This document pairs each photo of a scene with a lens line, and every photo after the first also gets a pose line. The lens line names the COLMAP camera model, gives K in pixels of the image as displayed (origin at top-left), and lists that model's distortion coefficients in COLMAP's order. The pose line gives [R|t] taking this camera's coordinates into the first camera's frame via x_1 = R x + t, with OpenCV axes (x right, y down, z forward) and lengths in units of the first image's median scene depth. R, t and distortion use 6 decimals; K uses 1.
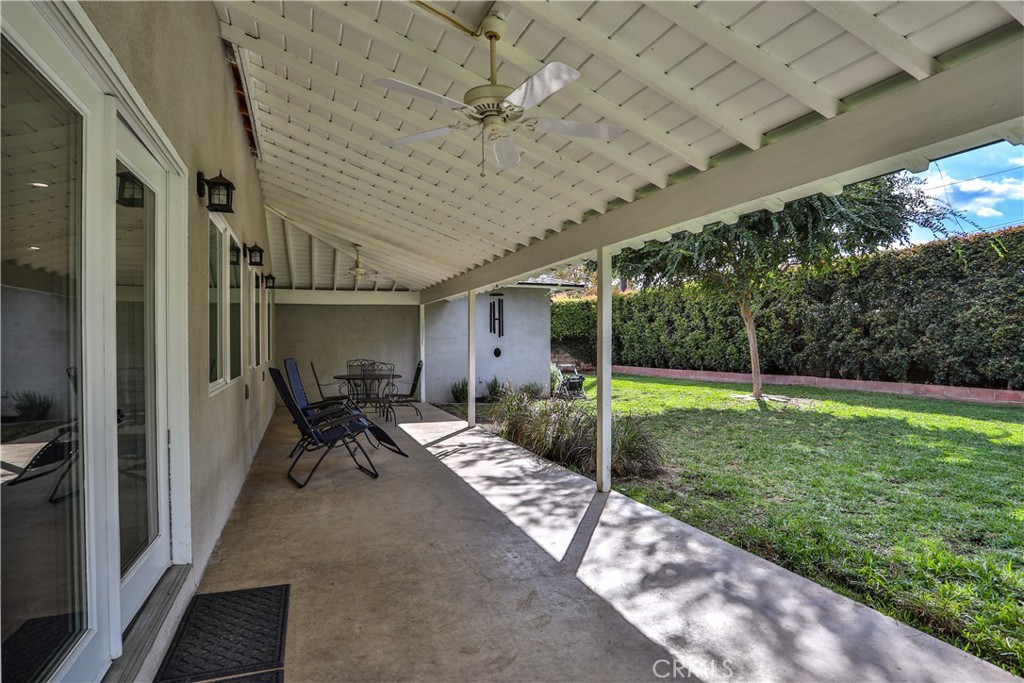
lens RADIAL K [[528.5, 0, 506.6], [0, 528.5, 343.2], [0, 0, 1]] dist [-0.075985, 0.033528]
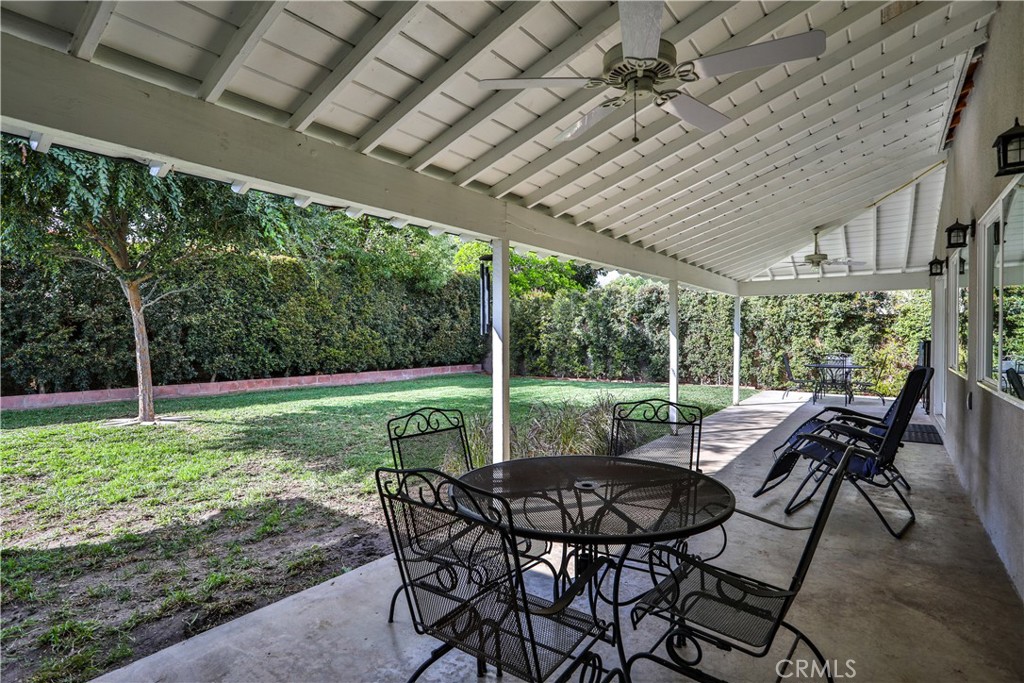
lens RADIAL K [[528.5, 0, 506.6], [0, 528.5, 343.2], [0, 0, 1]] dist [-0.075985, 0.033528]
pose [[-0.538220, 0.004832, 0.842790, -0.329101], [0.013789, 0.999900, 0.003073, 0.004301], [-0.842691, 0.013275, -0.538233, 0.863477]]
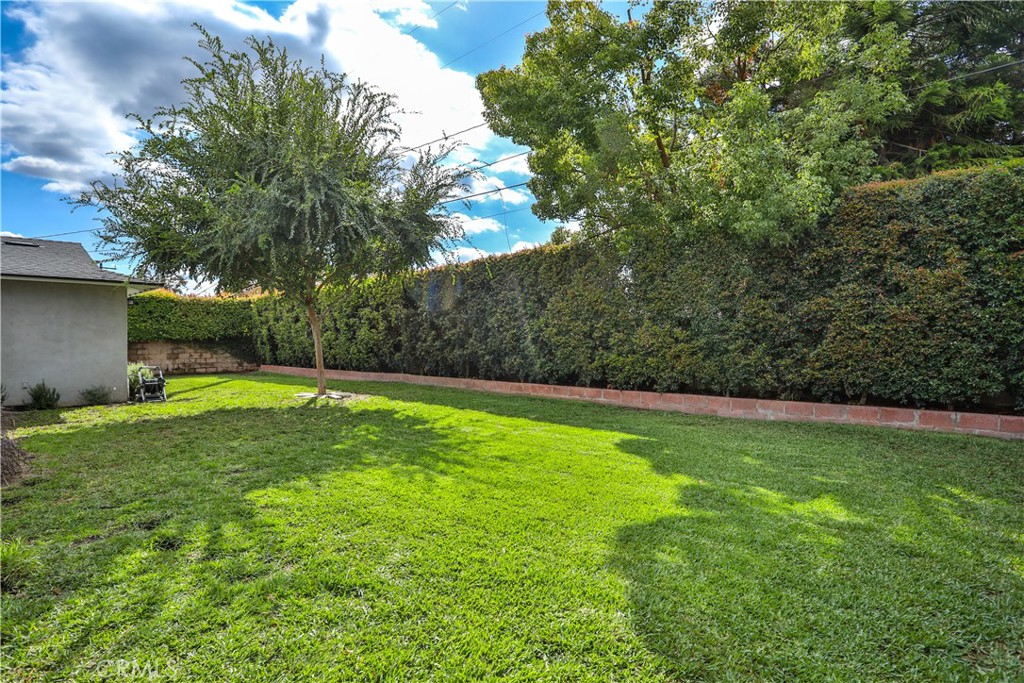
lens RADIAL K [[528.5, 0, 506.6], [0, 528.5, 343.2], [0, 0, 1]] dist [-0.075985, 0.033528]
pose [[0.911611, 0.000536, 0.411054, 0.347686], [-0.001750, 0.999995, 0.002576, -0.005234], [-0.411050, -0.003068, 0.911608, -0.126498]]
